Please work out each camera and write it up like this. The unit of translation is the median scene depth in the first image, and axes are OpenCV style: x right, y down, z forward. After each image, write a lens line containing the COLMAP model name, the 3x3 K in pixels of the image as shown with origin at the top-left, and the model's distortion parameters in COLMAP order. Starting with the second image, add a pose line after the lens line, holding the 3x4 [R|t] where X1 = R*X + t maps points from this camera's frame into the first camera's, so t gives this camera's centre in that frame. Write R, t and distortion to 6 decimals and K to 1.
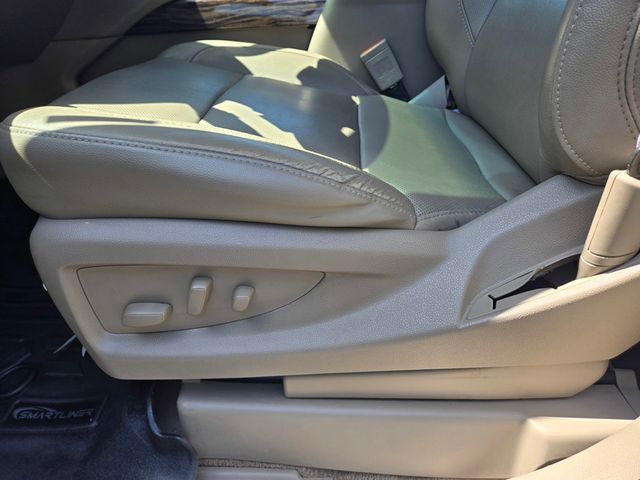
lens RADIAL K [[434.0, 0, 302.5], [0, 434.0, 240.9], [0, 0, 1]] dist [0.058962, -0.054954]
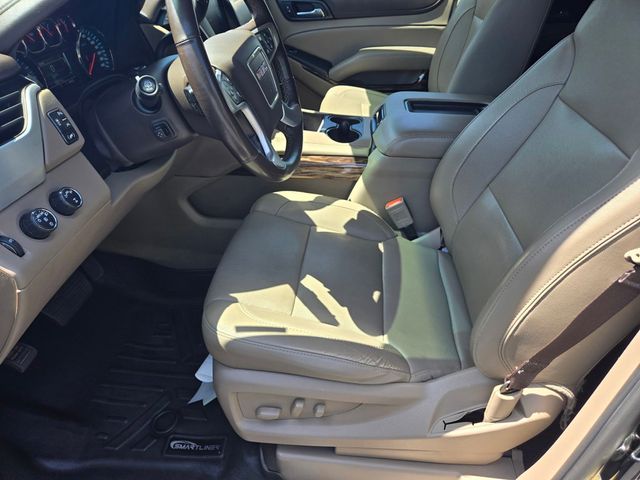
lens RADIAL K [[419.8, 0, 320.0], [0, 419.8, 240.0], [0, 0, 1]] dist [0.049742, -0.005993]
pose [[0.997925, 0.061445, 0.019221, -0.167895], [-0.062514, 0.996171, 0.061116, -0.571089], [-0.015392, -0.062191, 0.997946, -0.650756]]
